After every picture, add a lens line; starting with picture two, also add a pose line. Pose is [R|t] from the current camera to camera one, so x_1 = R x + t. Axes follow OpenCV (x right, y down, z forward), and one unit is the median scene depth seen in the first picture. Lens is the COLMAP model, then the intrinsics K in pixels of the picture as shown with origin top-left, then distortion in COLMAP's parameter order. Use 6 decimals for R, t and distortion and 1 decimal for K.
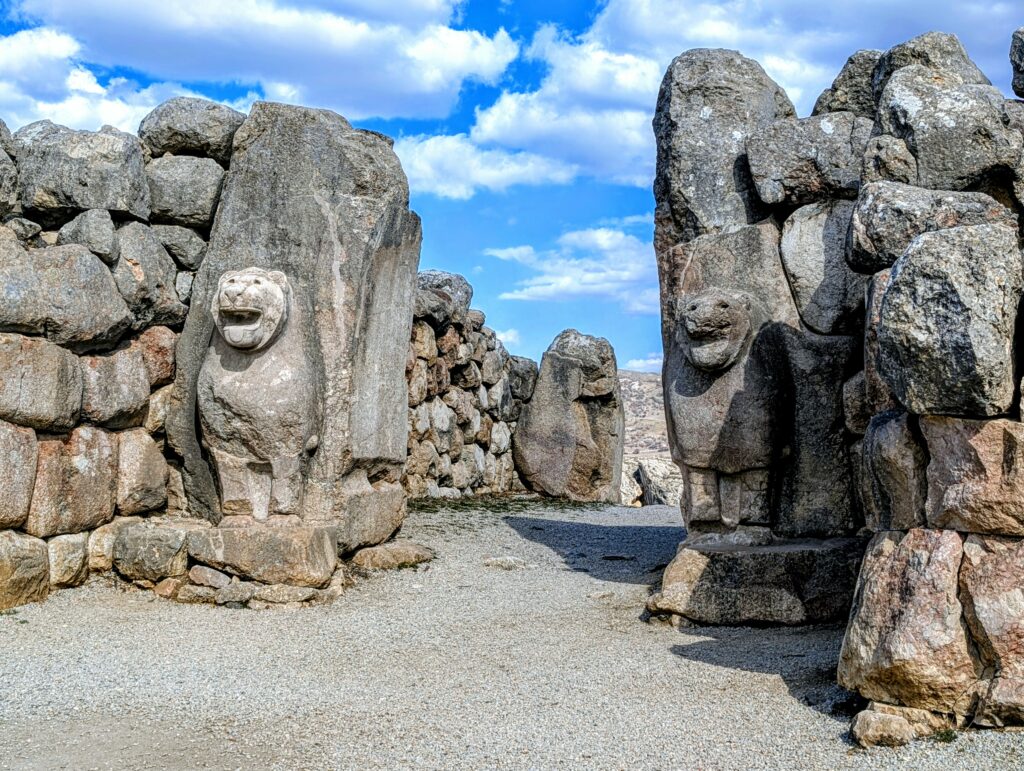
lens RADIAL K [[1321.7, 0, 501.0], [0, 1321.7, 374.6], [0, 0, 1]] dist [0.224639, -0.988844]
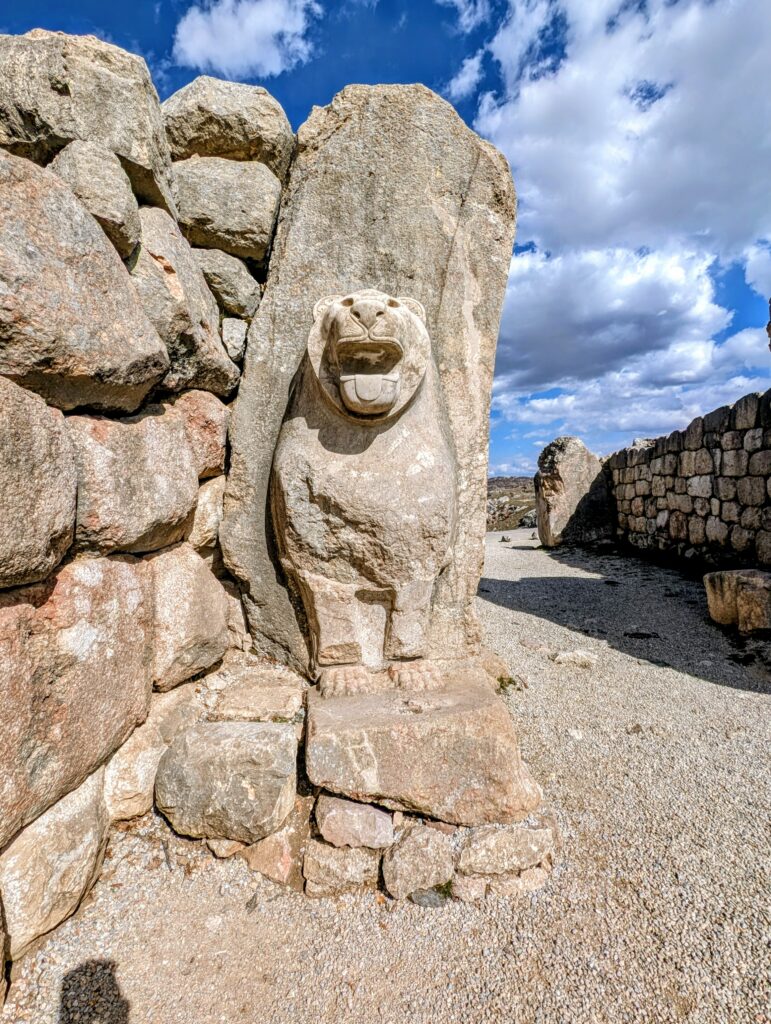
lens RADIAL K [[476.6, 0, 388.1], [0, 476.6, 510.1], [0, 0, 1]] dist [0.014946, -0.008493]
pose [[0.965595, -0.026087, 0.258740, -0.236717], [0.009476, 0.997824, 0.065242, 0.009591], [-0.259879, -0.060545, 0.963741, 0.763217]]
